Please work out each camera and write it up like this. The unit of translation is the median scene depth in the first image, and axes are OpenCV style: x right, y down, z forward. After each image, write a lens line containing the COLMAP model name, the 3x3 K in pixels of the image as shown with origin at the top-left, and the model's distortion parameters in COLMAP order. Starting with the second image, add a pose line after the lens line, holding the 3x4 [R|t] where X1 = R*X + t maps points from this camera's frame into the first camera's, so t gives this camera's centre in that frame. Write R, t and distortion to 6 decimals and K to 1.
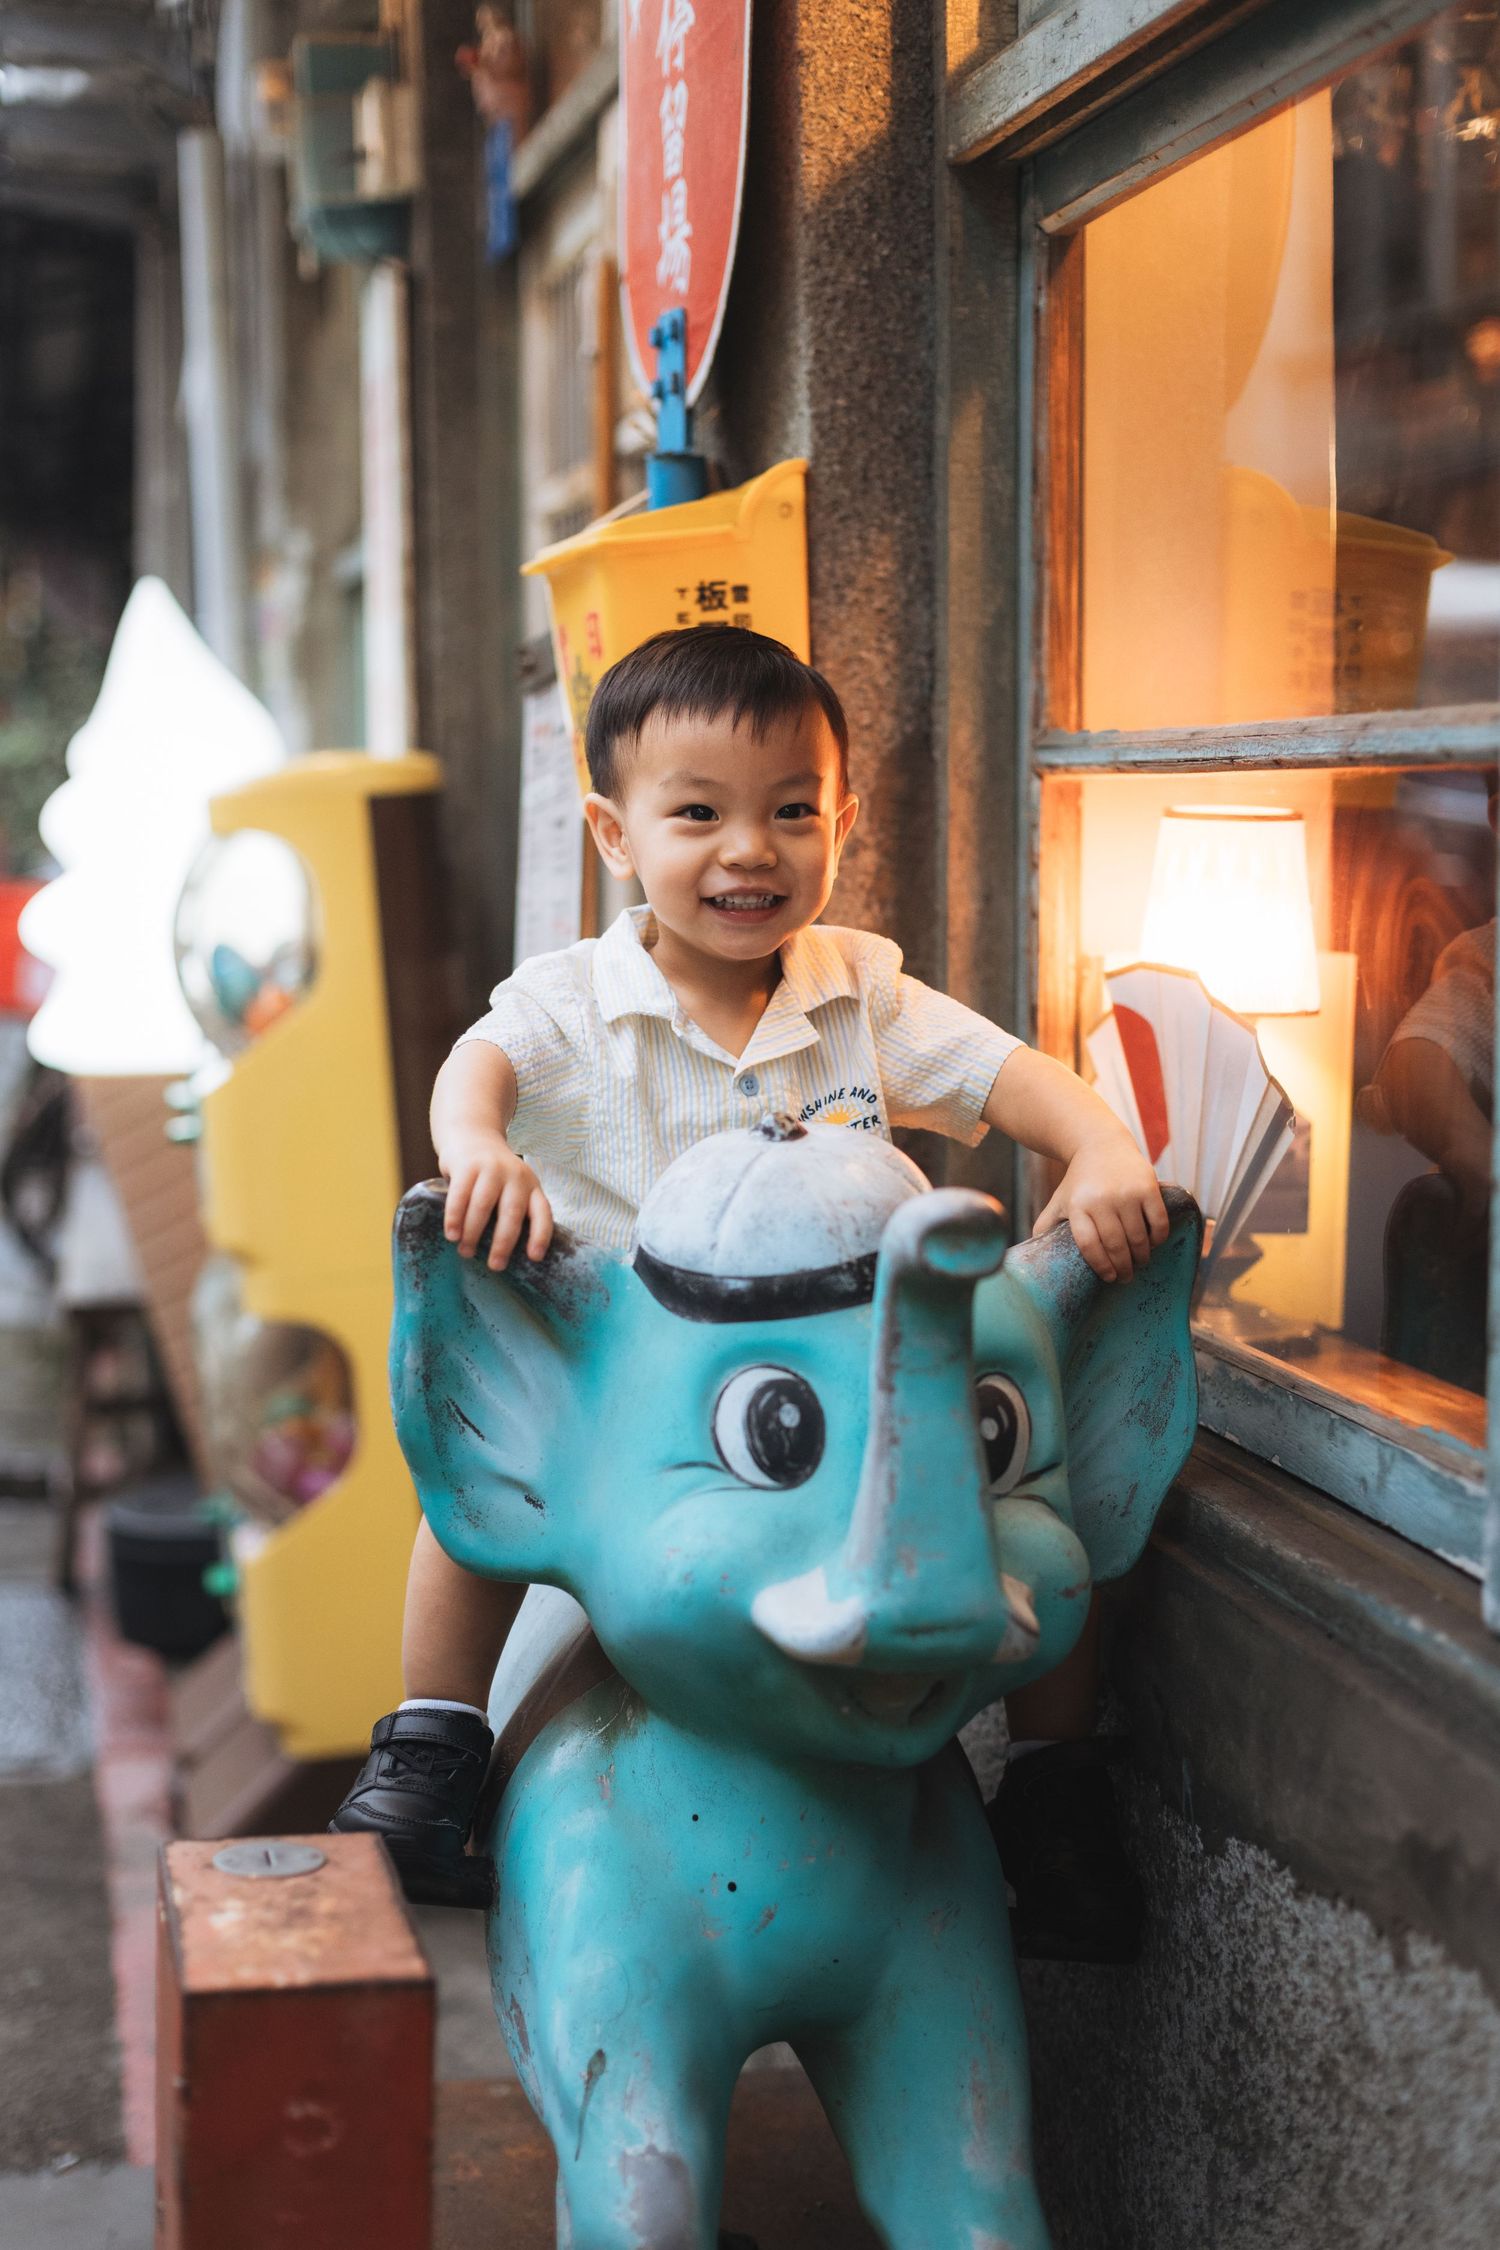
lens RADIAL K [[3558.2, 0, 750.0], [0, 3558.2, 1125.0], [0, 0, 1]] dist [0.031566, -0.258747]
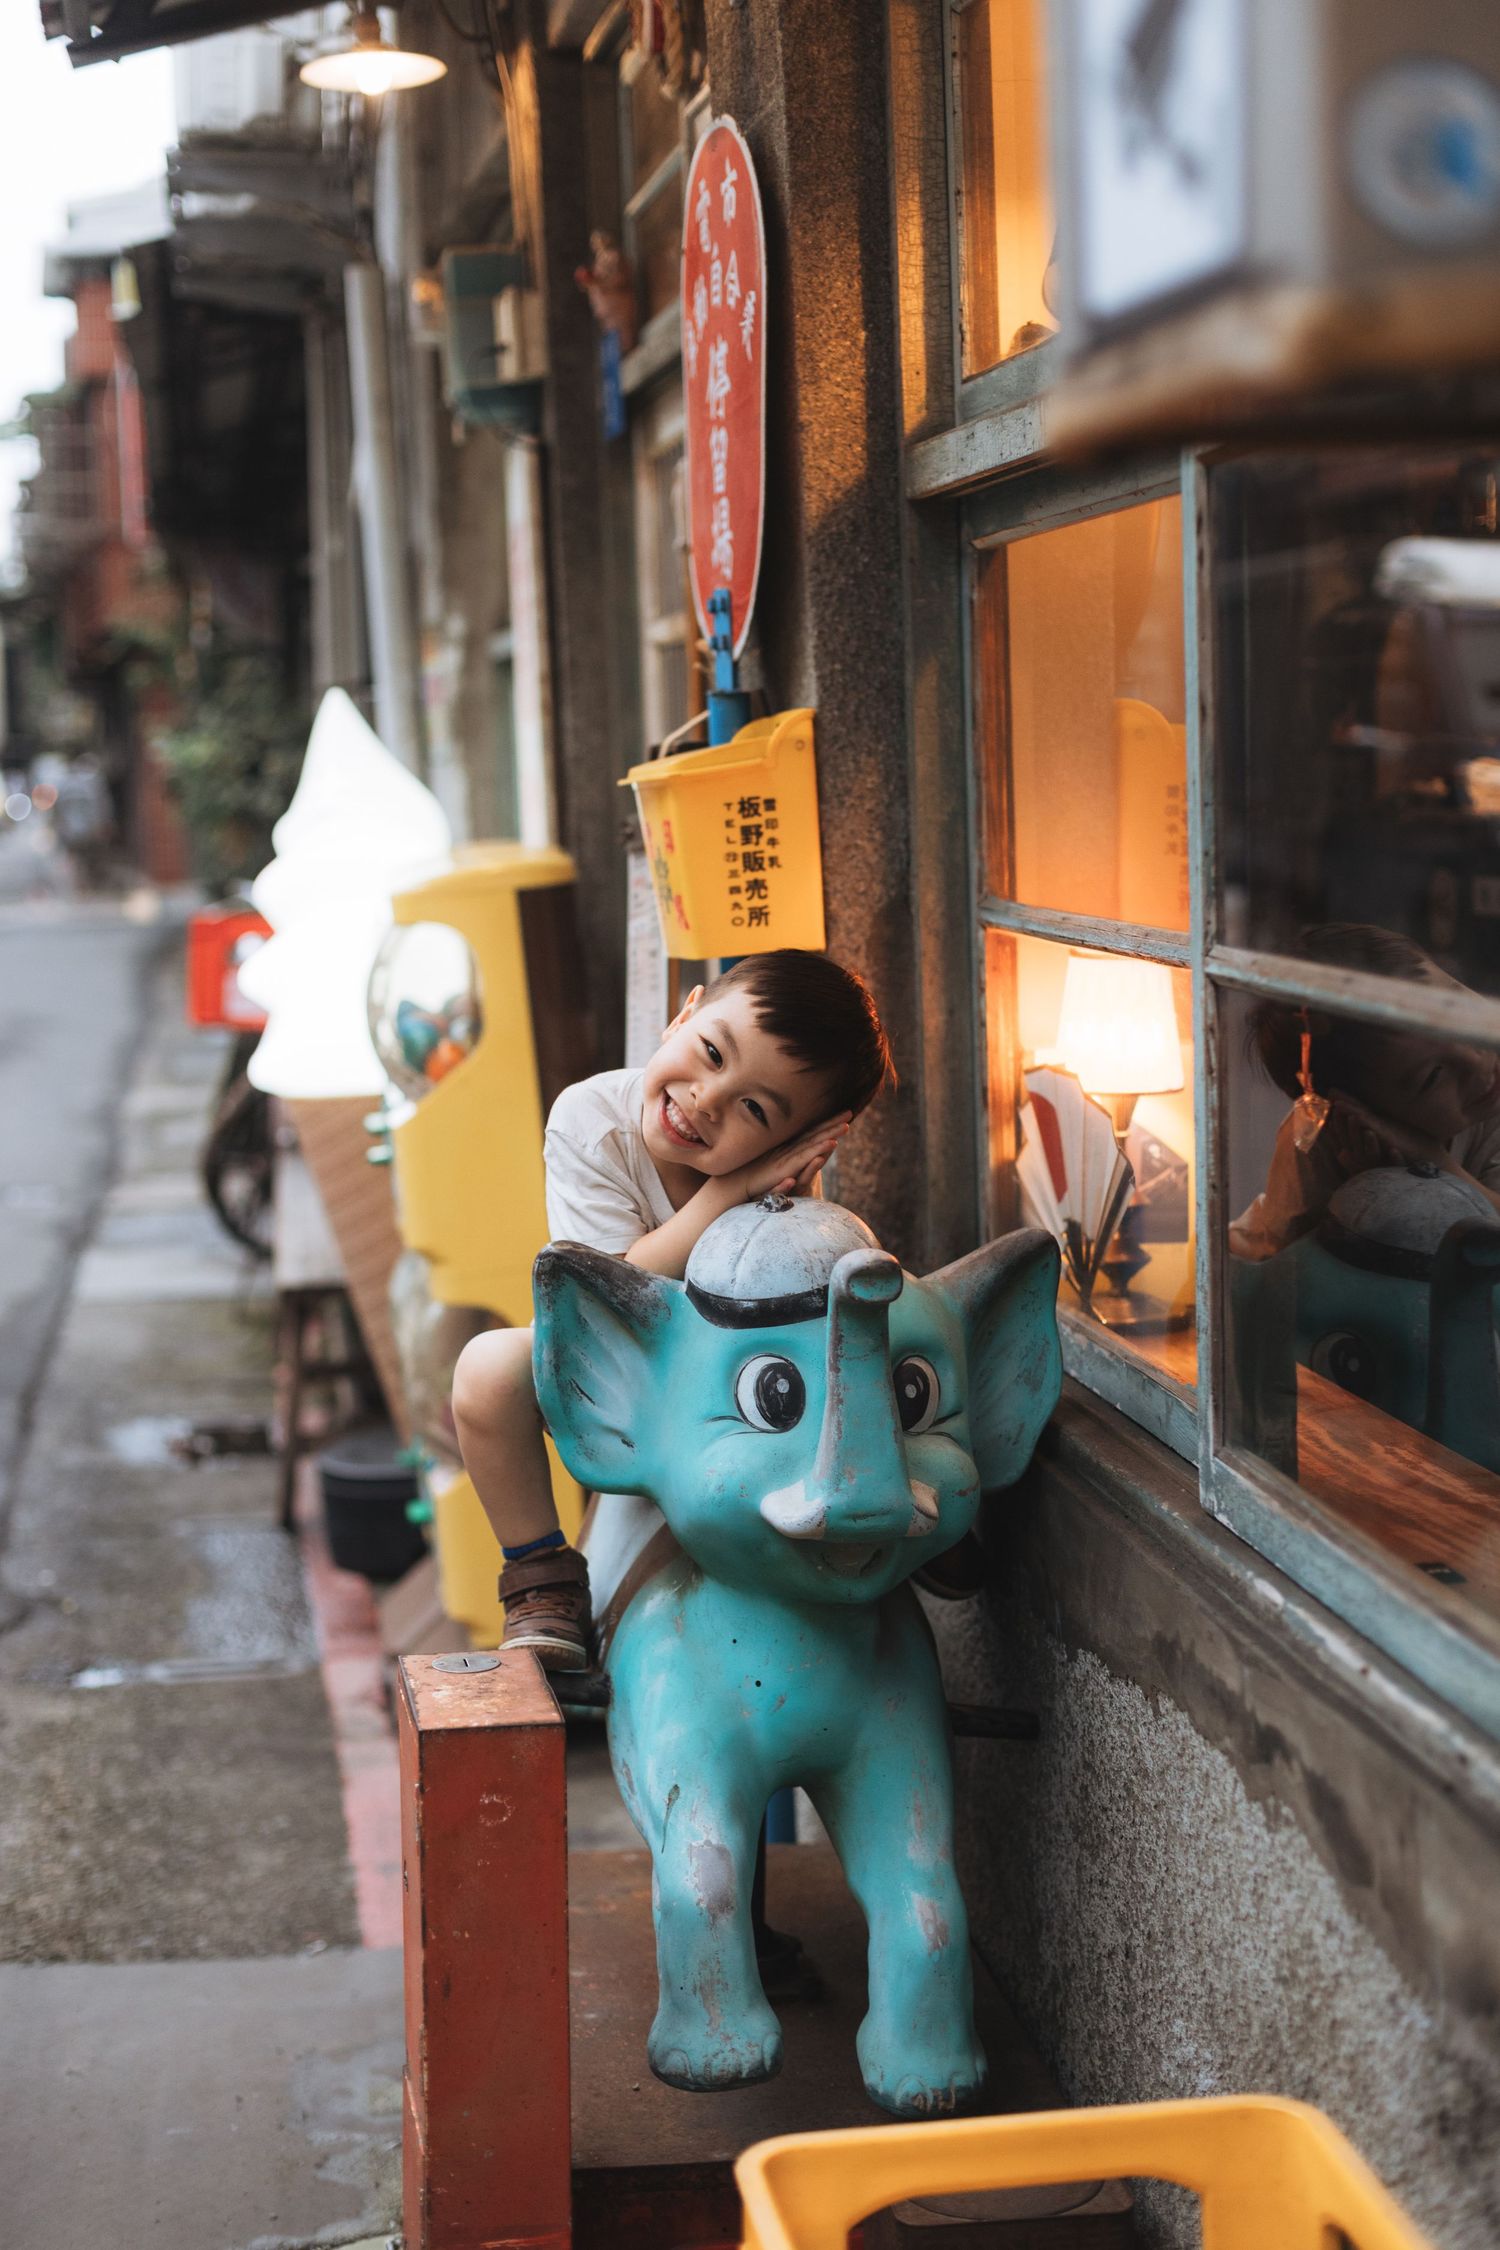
lens RADIAL K [[3544.7, 0, 798.4], [0, 3544.7, 1130.1], [0, 0, 1]] dist [0.040017, -0.107627]
pose [[0.999108, -0.025041, -0.033996, 0.053666], [0.025645, 0.999519, 0.017448, -0.043470], [0.033543, -0.018304, 0.999270, -0.420170]]
